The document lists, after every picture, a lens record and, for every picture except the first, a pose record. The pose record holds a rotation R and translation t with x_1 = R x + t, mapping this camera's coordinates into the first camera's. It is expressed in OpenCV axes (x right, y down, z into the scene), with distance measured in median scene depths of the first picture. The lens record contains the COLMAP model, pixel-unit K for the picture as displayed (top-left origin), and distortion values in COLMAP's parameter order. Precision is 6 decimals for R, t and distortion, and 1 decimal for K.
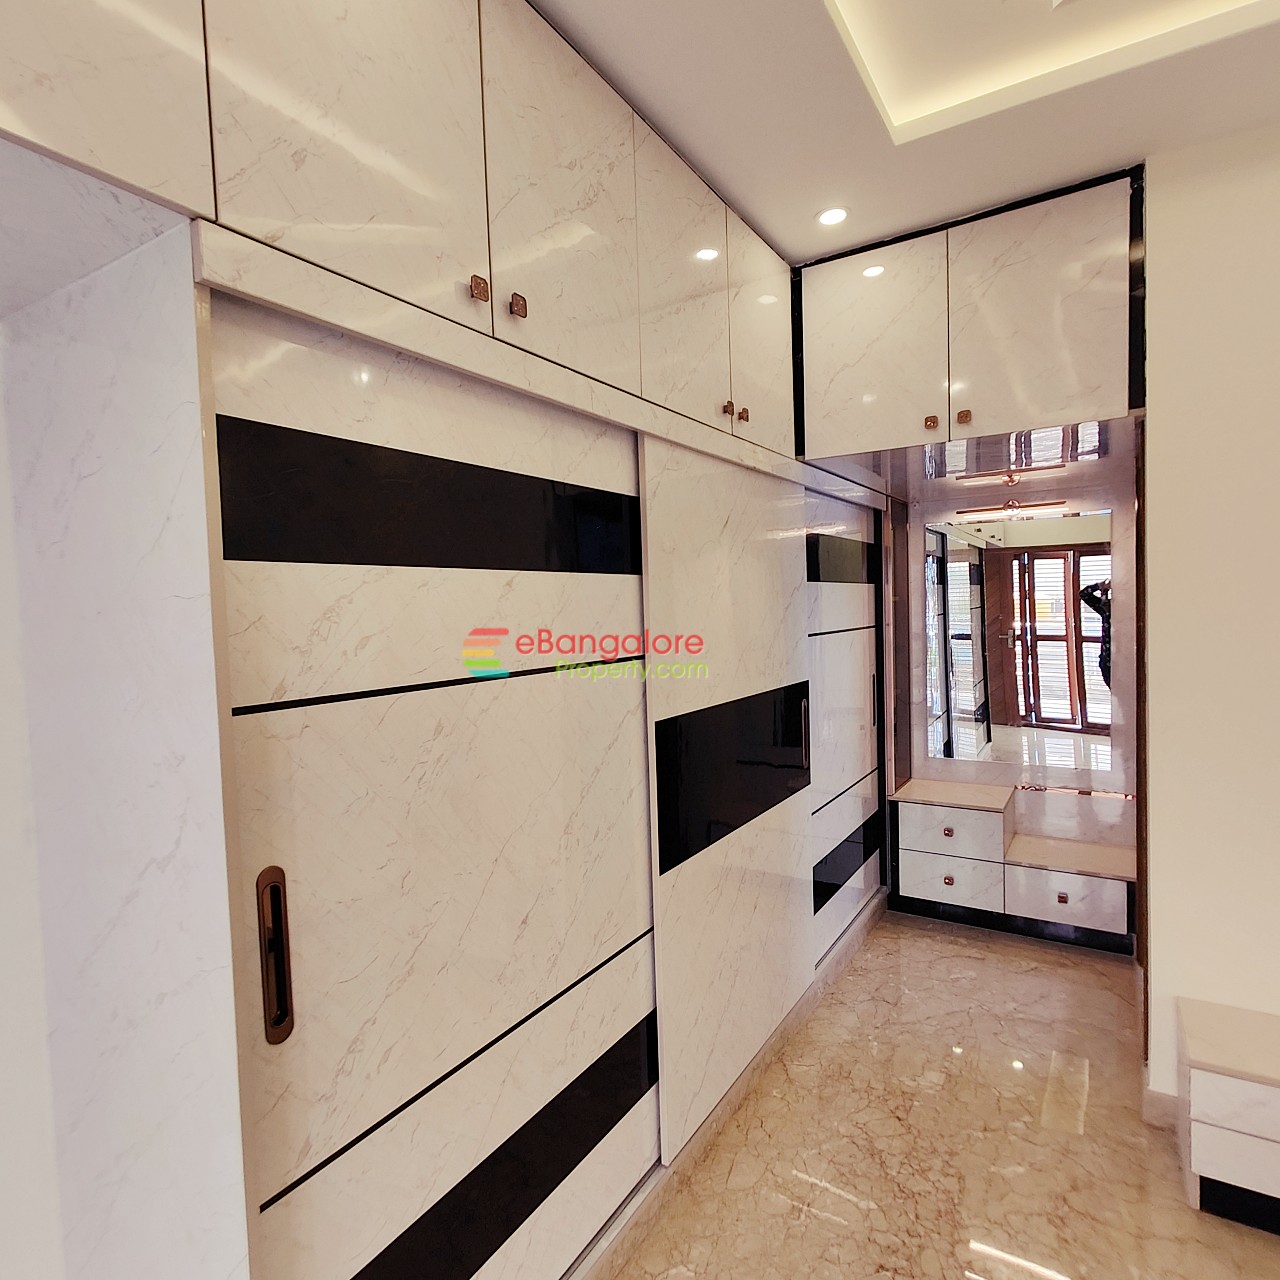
lens RADIAL K [[749.4, 0, 664.6], [0, 749.4, 641.5], [0, 0, 1]] dist [0.001457, 0.003494]
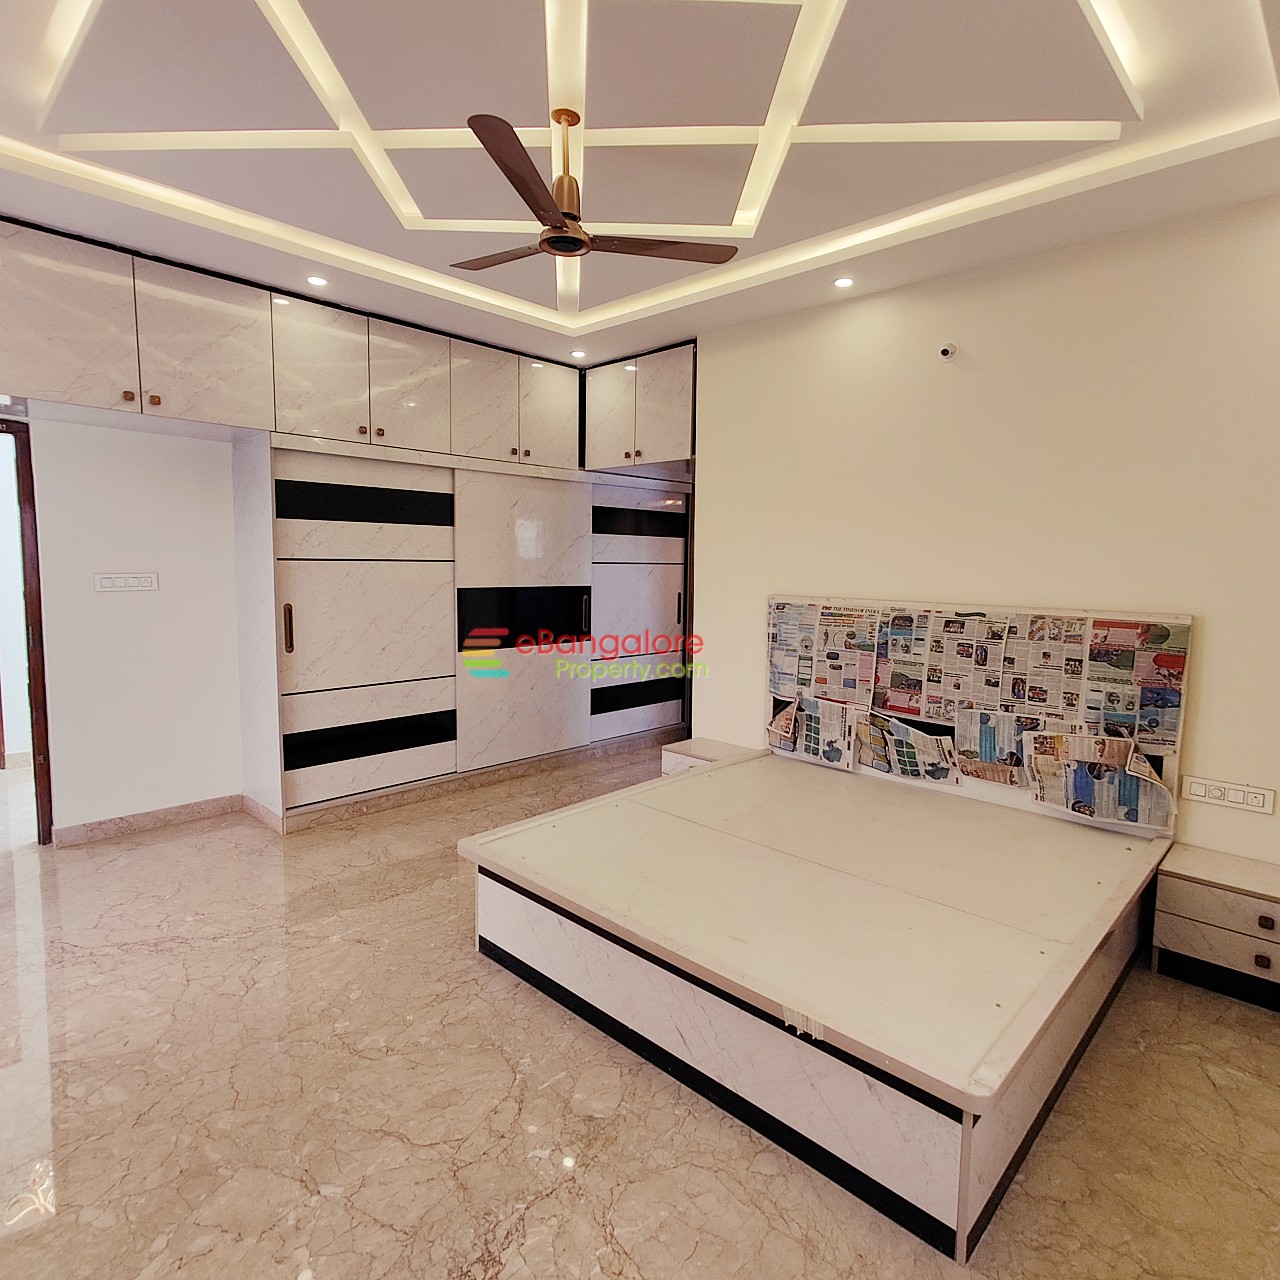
lens RADIAL K [[749.4, 0, 643.7], [0, 749.4, 638.6], [0, 0, 1]] dist [0.001457, 0.003494]
pose [[0.972528, 0.068712, -0.222413, 1.111740], [-0.054726, 0.996152, 0.068456, 0.069453], [0.226261, -0.054404, 0.972546, -1.215115]]
